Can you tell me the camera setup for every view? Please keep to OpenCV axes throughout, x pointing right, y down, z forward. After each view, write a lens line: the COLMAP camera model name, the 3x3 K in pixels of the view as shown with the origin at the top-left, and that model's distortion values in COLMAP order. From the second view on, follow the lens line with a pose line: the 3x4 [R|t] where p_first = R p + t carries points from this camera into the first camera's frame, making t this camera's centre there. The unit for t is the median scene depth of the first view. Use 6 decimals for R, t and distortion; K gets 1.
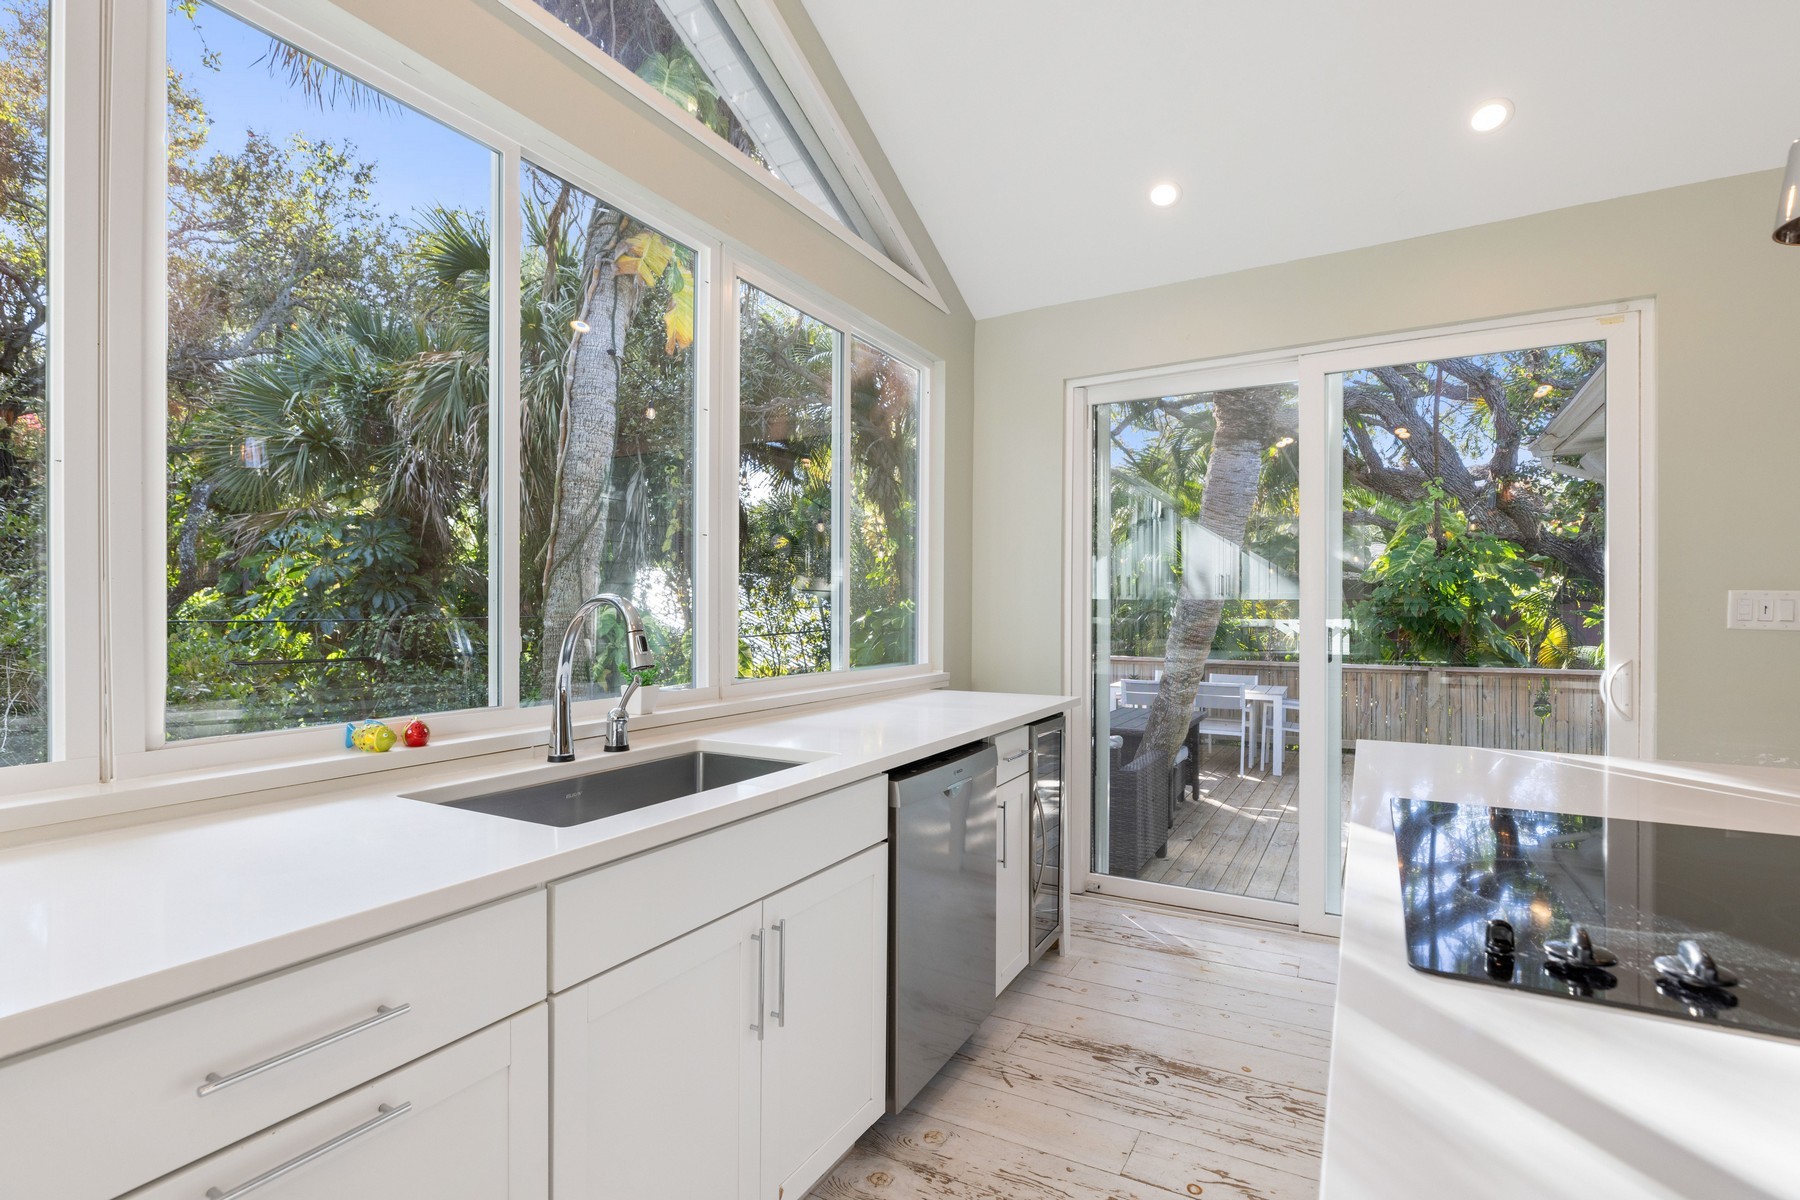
lens RADIAL K [[849.8, 0, 893.4], [0, 849.8, 611.5], [0, 0, 1]] dist [-0.003904, -0.000171]
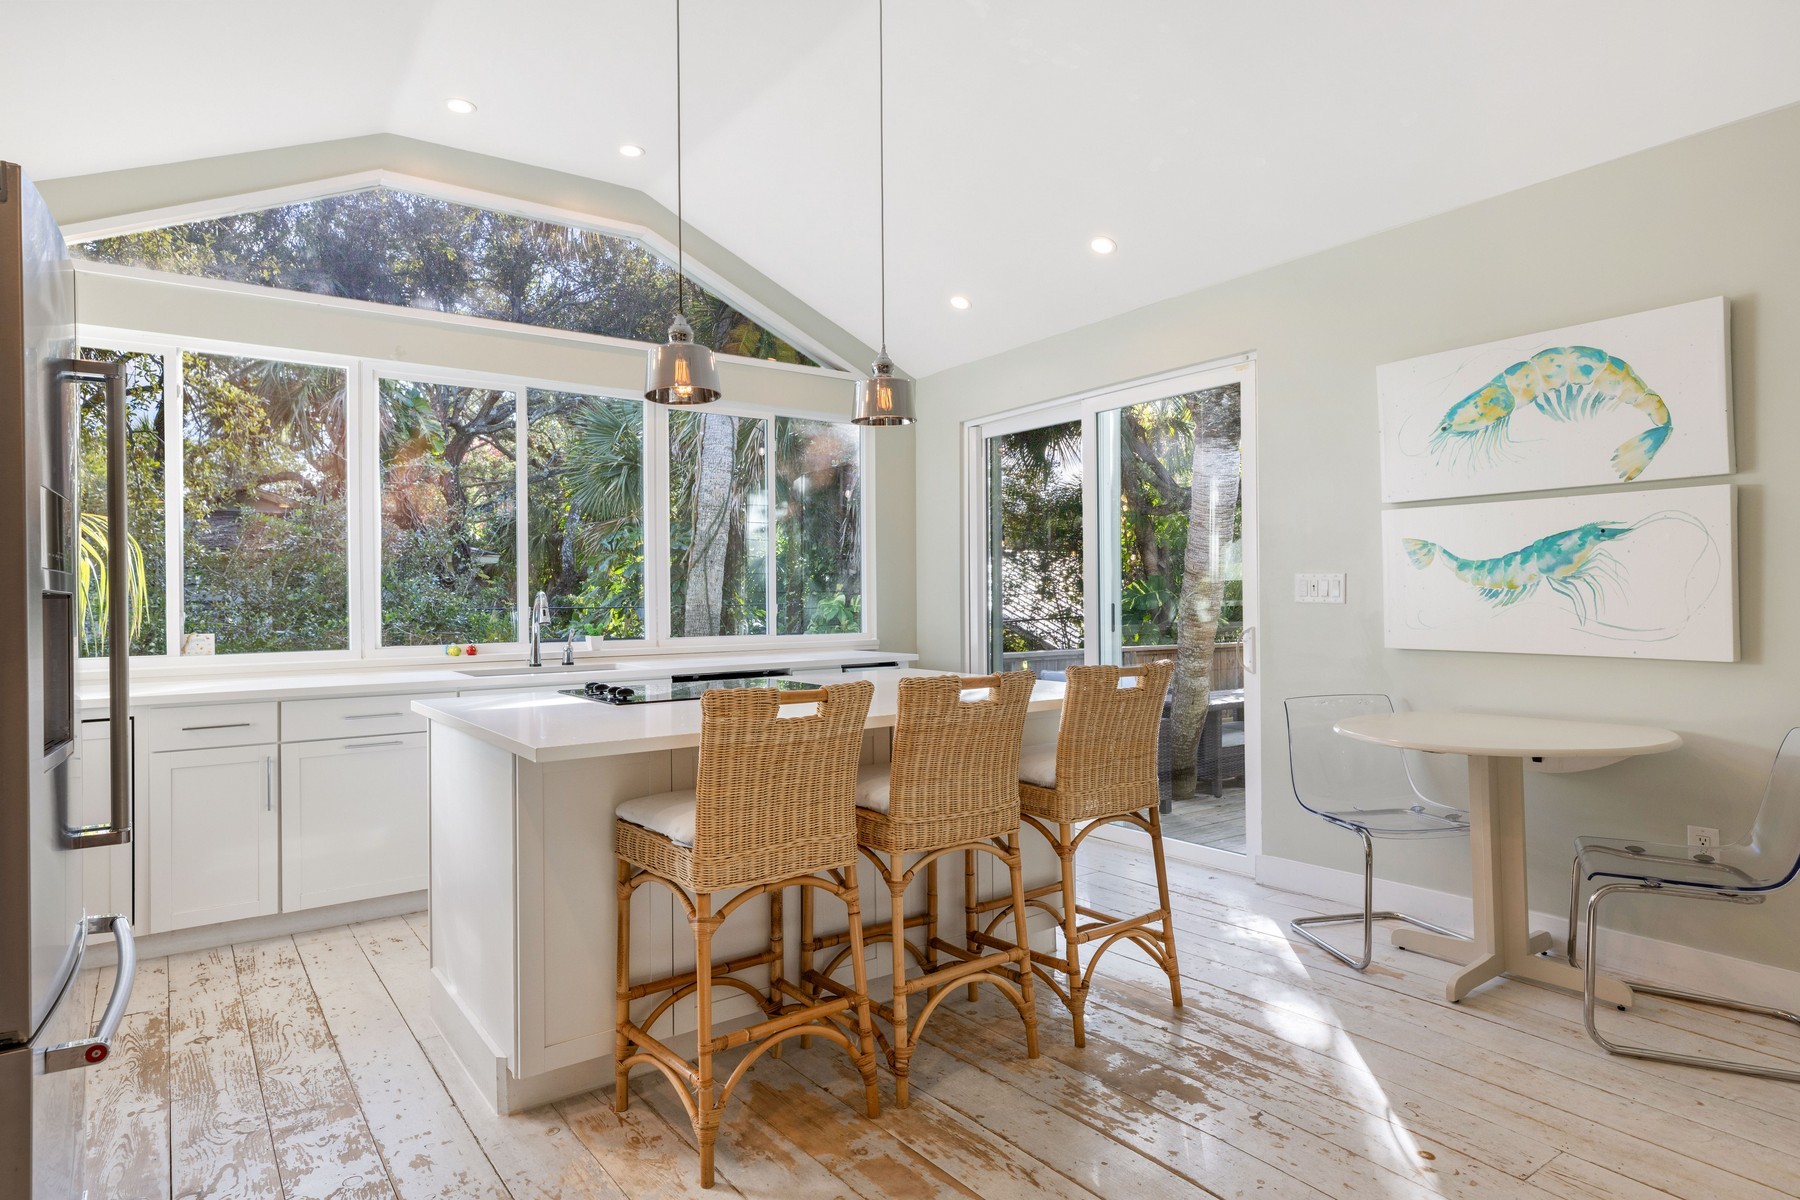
lens RADIAL K [[1013.1, 0, 893.3], [0, 1013.1, 594.8], [0, 0, 1]] dist [0.011589, 0.001553]
pose [[0.904657, -0.012243, -0.425965, 0.793655], [0.012278, 0.999921, -0.002665, 0.003042], [0.425964, -0.002819, 0.904736, -0.501385]]
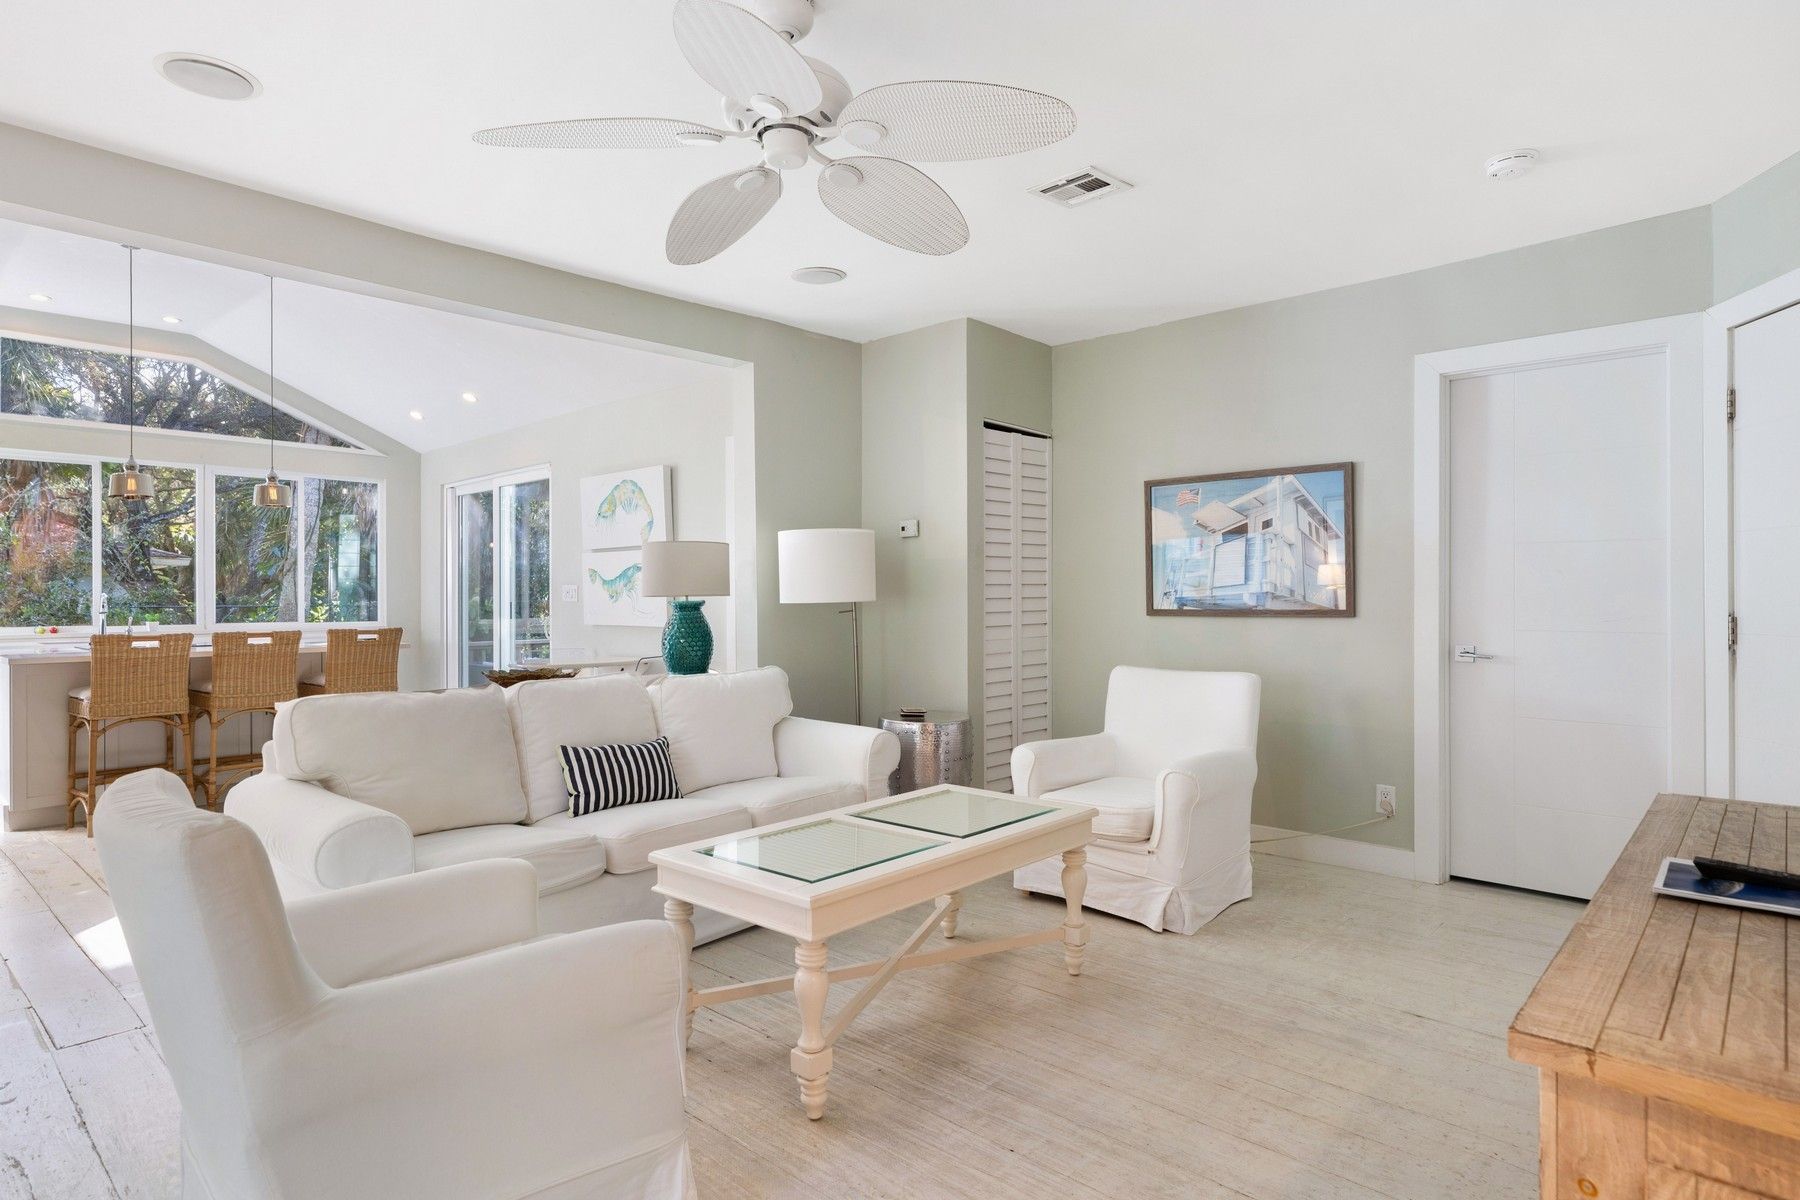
lens RADIAL K [[1013.1, 0, 901.2], [0, 1013.1, 589.6], [0, 0, 1]] dist [0.011589, 0.001553]
pose [[0.970703, -0.009987, -0.240075, 1.903205], [0.008217, 0.999931, -0.008375, 0.012992], [0.240142, 0.006157, 0.970718, -1.145264]]
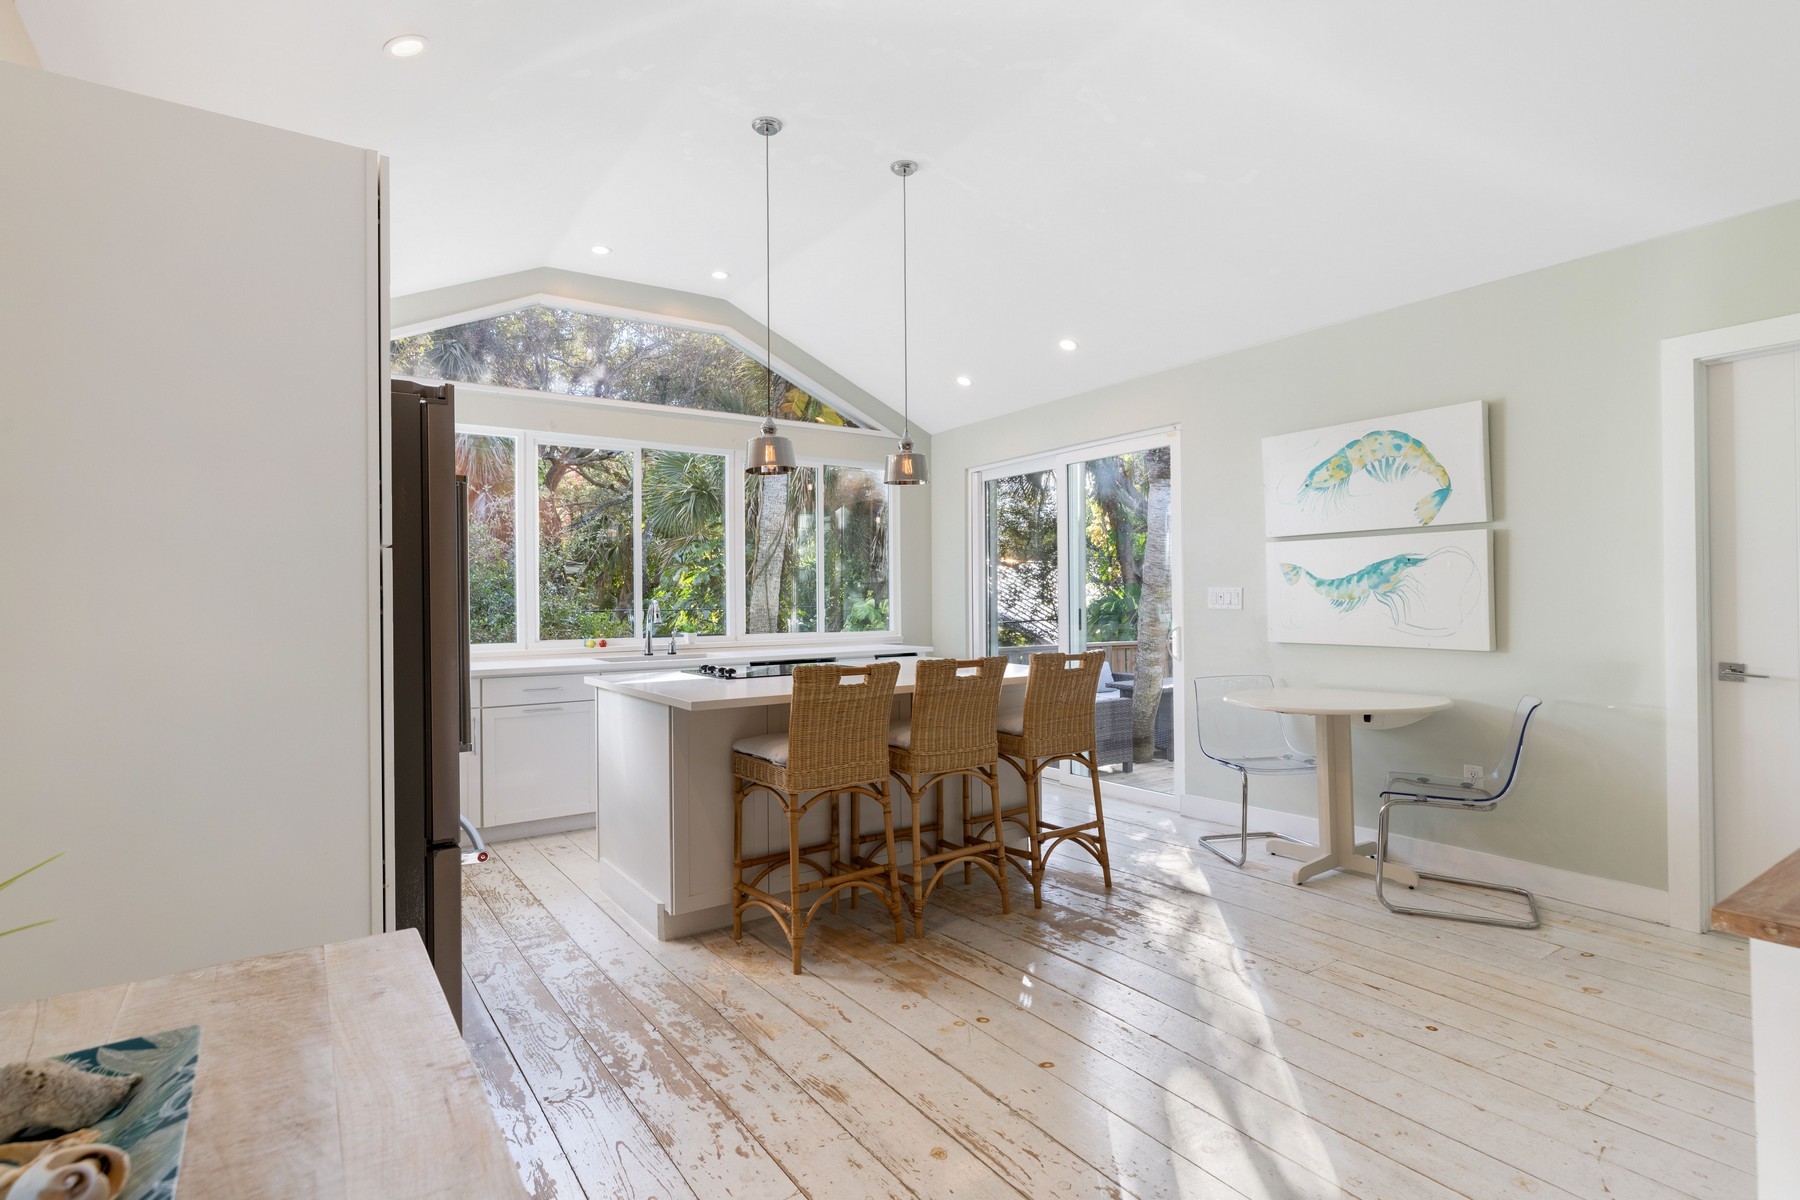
lens RADIAL K [[893.3, 0, 894.4], [0, 893.3, 595.0], [0, 0, 1]] dist [-0.000945, 0.001311]
pose [[0.894625, -0.013394, -0.446617, 0.898383], [0.012403, 0.999910, -0.005143, -0.005702], [0.446645, -0.000939, 0.894711, -0.718430]]
